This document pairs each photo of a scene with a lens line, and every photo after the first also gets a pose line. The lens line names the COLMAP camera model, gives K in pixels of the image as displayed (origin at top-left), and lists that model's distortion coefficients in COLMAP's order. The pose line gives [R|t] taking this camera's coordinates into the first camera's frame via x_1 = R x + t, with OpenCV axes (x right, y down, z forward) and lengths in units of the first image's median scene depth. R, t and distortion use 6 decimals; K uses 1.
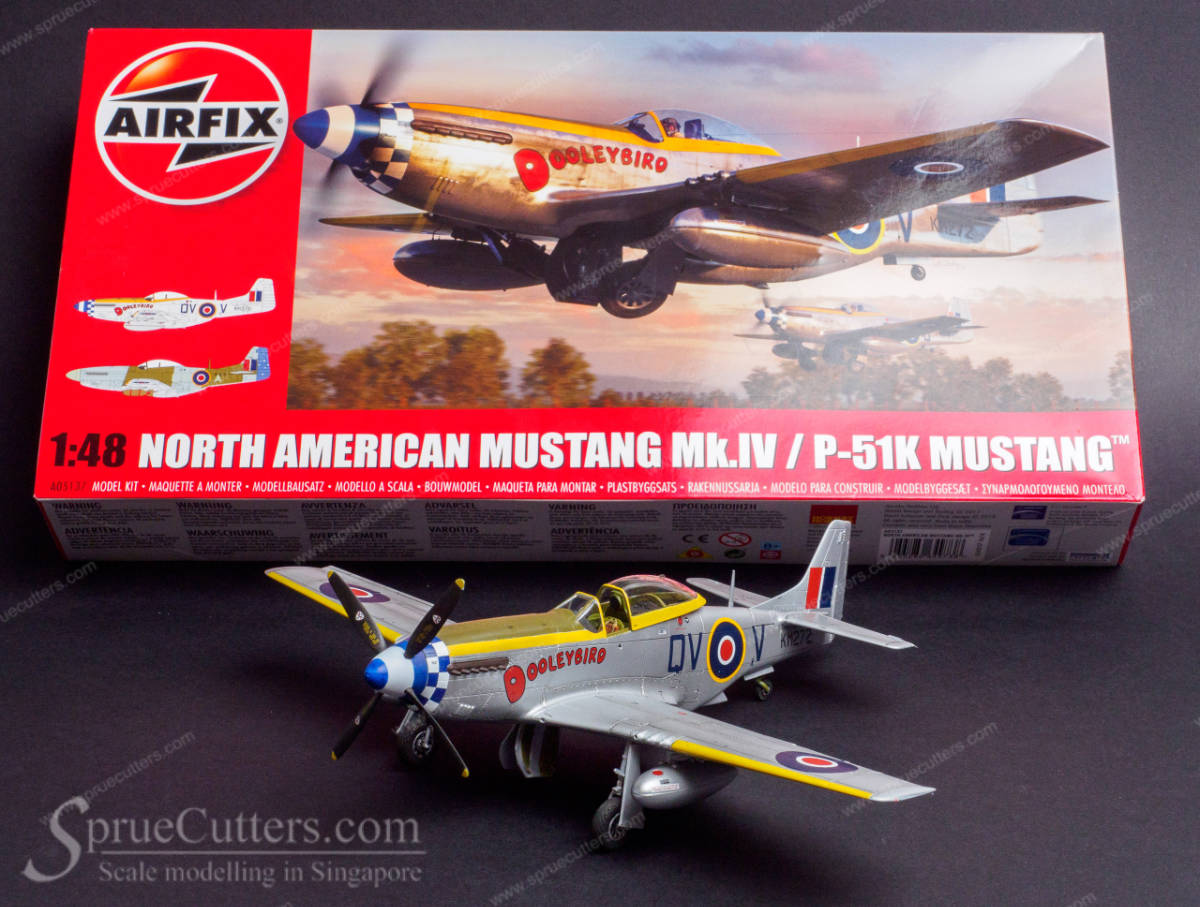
lens RADIAL K [[2668.9, 0, 600.0], [0, 2668.9, 453.6], [0, 0, 1]] dist [-0.219407, 0.000000]
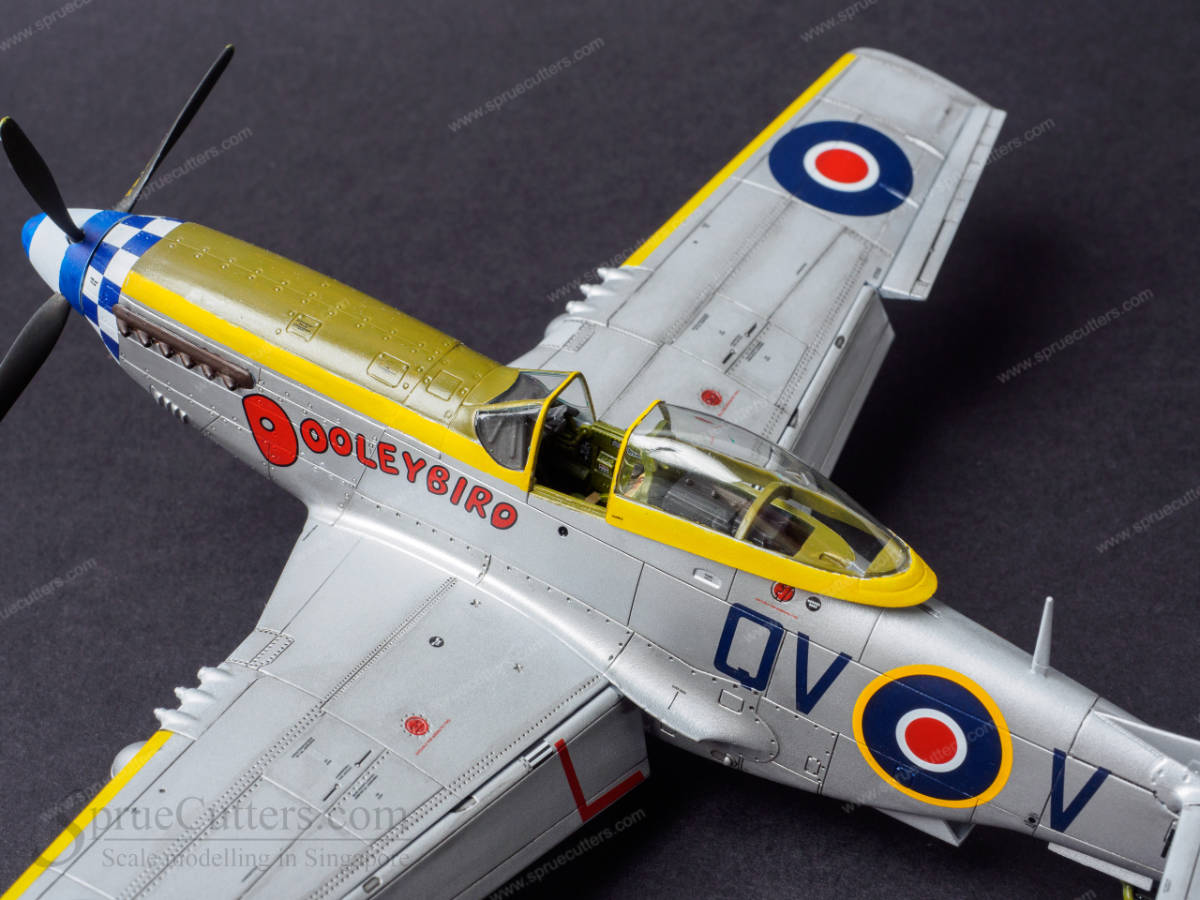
lens RADIAL K [[2870.9, 0, 583.0], [0, 2870.9, 433.1], [0, 0, 1]] dist [0.018647, 0.000000]
pose [[0.220274, 0.567313, -0.793496, 0.369675], [-0.237014, 0.820226, 0.520629, -0.183817], [0.946205, 0.073389, 0.315136, 0.864012]]
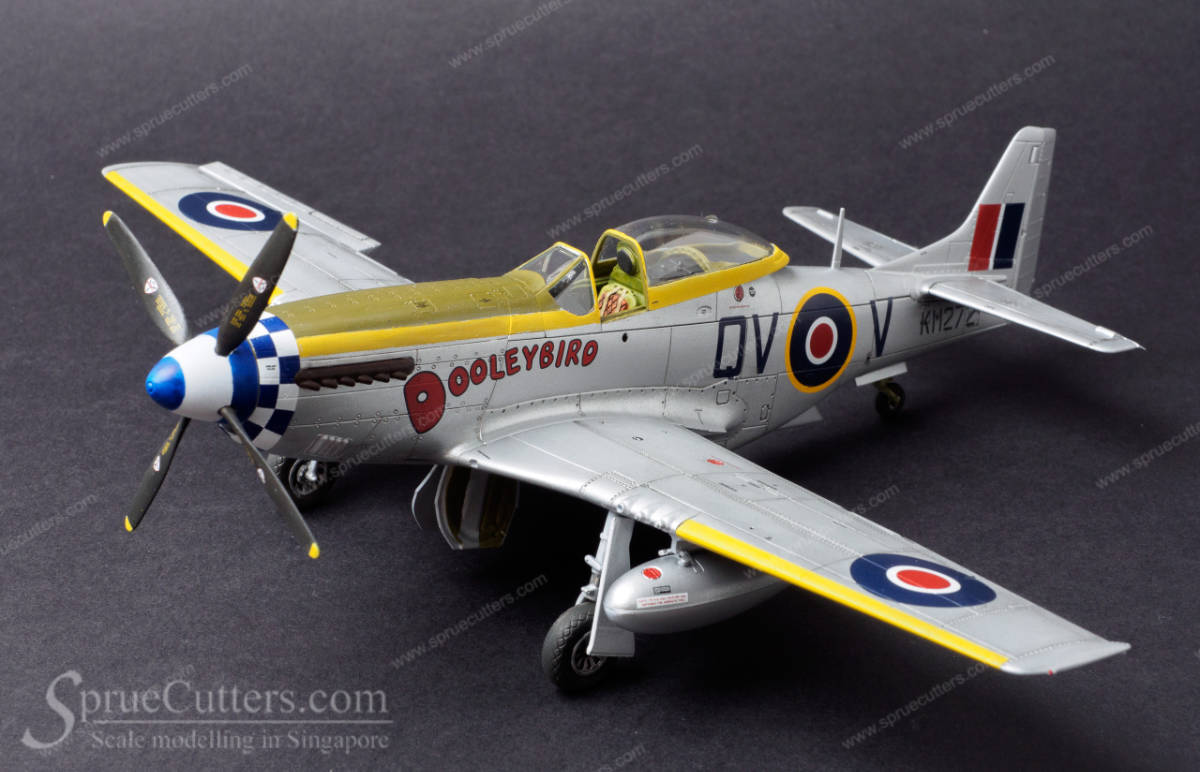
lens RADIAL K [[2978.0, 0, 577.7], [0, 2978.0, 382.9], [0, 0, 1]] dist [0.036076, 0.000000]
pose [[0.993088, 0.054422, -0.103990, 0.067306], [-0.038752, 0.988352, 0.147171, -0.015197], [0.110788, -0.142124, 0.983629, 0.346420]]
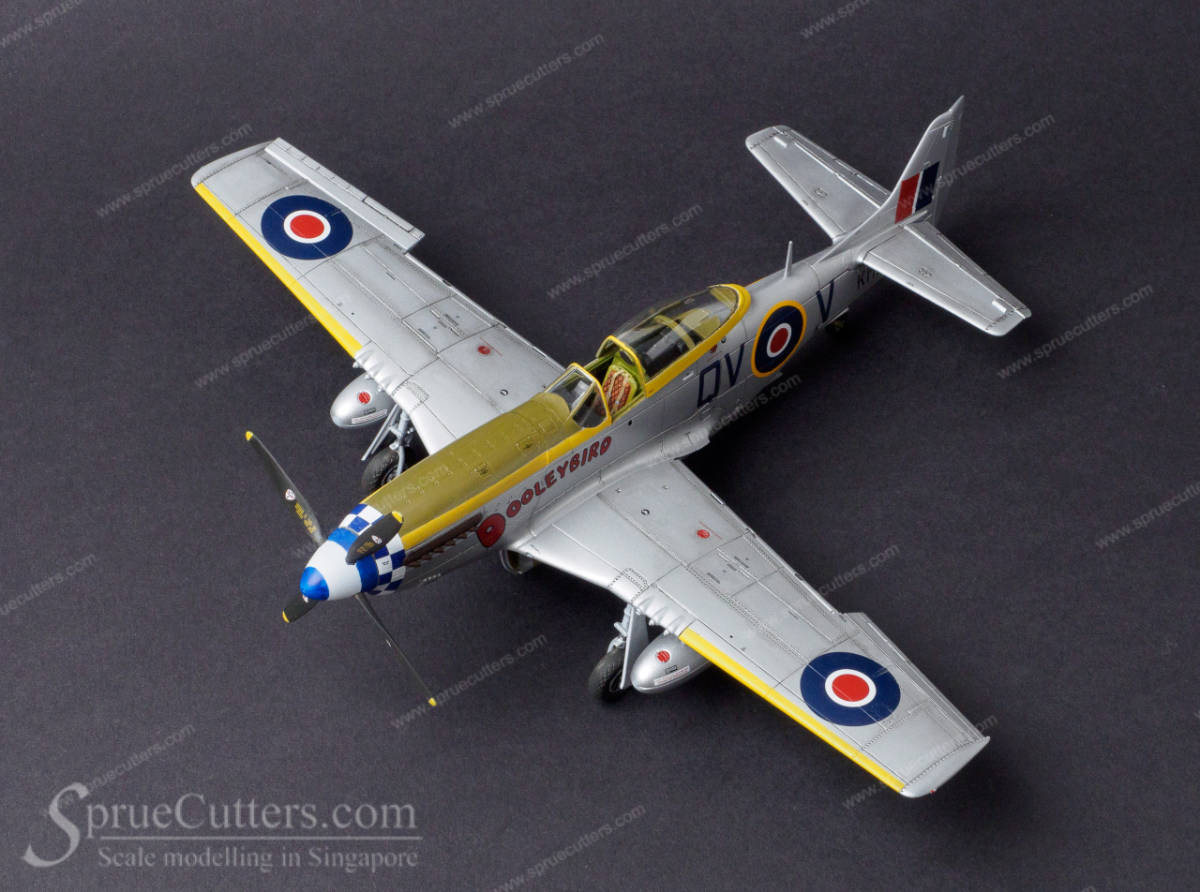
lens RADIAL K [[3926.5, 0, 600.0], [0, 3926.5, 442.1], [0, 0, 1]] dist [0.033609, 0.000000]
pose [[0.997085, 0.025233, -0.072000, 0.083775], [0.022484, 0.804624, 0.593359, -0.624594], [0.072905, -0.593248, 0.801711, 0.056438]]
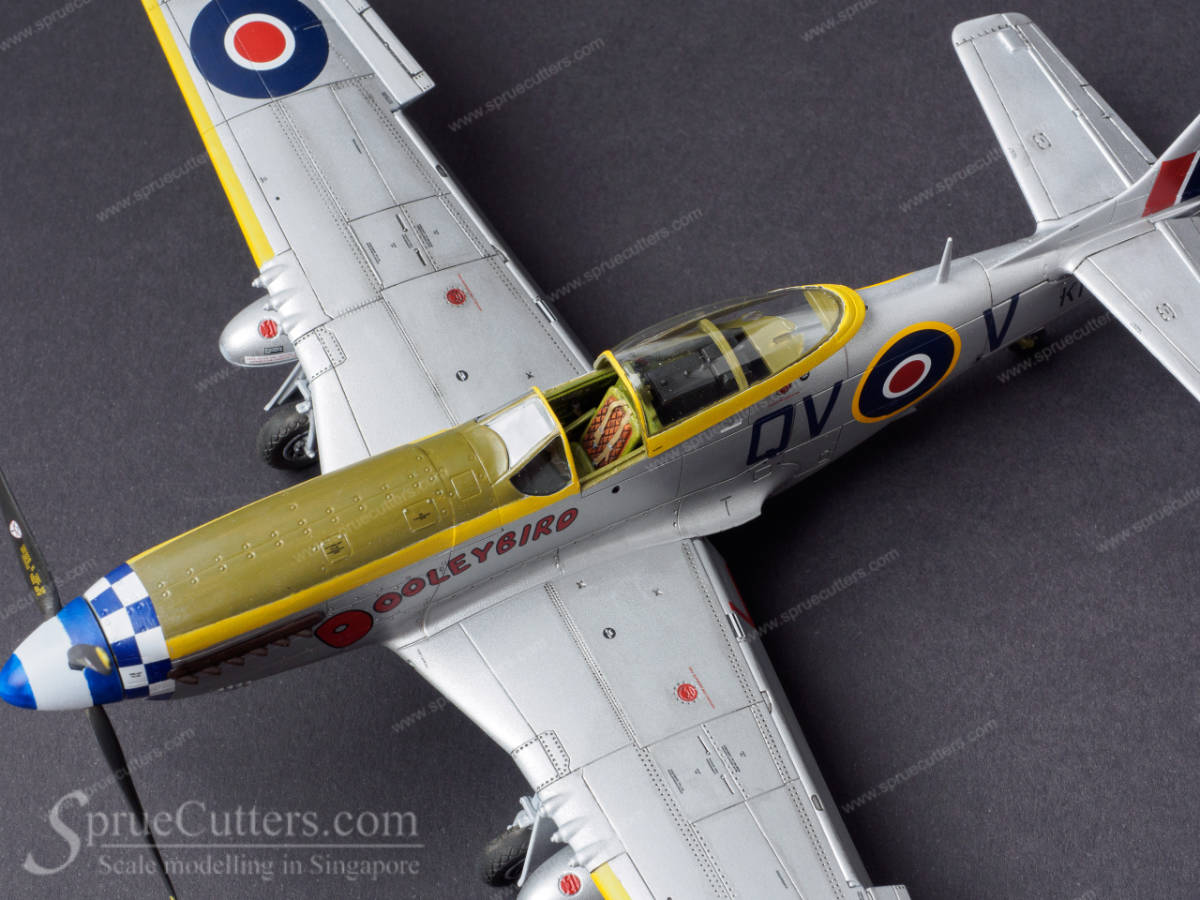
lens RADIAL K [[2870.9, 0, 588.0], [0, 2870.9, 396.9], [0, 0, 1]] dist [0.018647, 0.000000]
pose [[0.940875, 0.254526, -0.223541, 0.119465], [-0.010934, 0.682365, 0.730929, -0.335664], [0.338578, -0.685269, 0.644804, 0.669398]]
